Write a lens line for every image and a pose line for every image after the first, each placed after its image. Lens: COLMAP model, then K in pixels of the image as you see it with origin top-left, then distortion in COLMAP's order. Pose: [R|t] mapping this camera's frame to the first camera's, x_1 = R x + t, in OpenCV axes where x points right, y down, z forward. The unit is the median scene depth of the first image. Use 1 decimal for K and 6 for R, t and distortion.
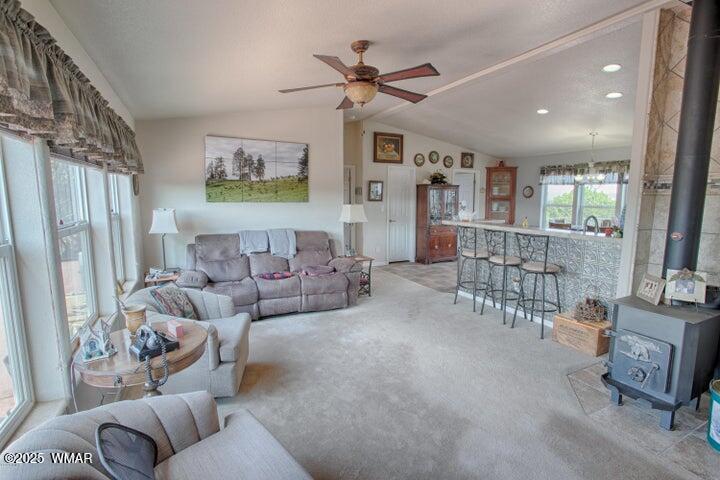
lens RADIAL K [[350.0, 0, 355.1], [0, 350.0, 243.0], [0, 0, 1]] dist [-0.066494, 0.000180]
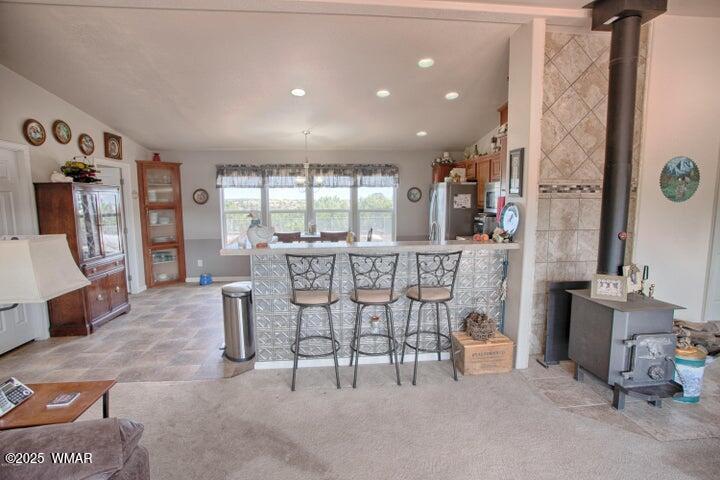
lens RADIAL K [[349.3, 0, 360.0], [0, 349.3, 240.0], [0, 0, 1]] dist [-0.035545, 0.000951]
pose [[0.351142, -0.109287, 0.929922, -0.168927], [0.134386, 0.988765, 0.065458, -0.085275], [-0.926628, 0.101984, 0.361883, 0.613519]]
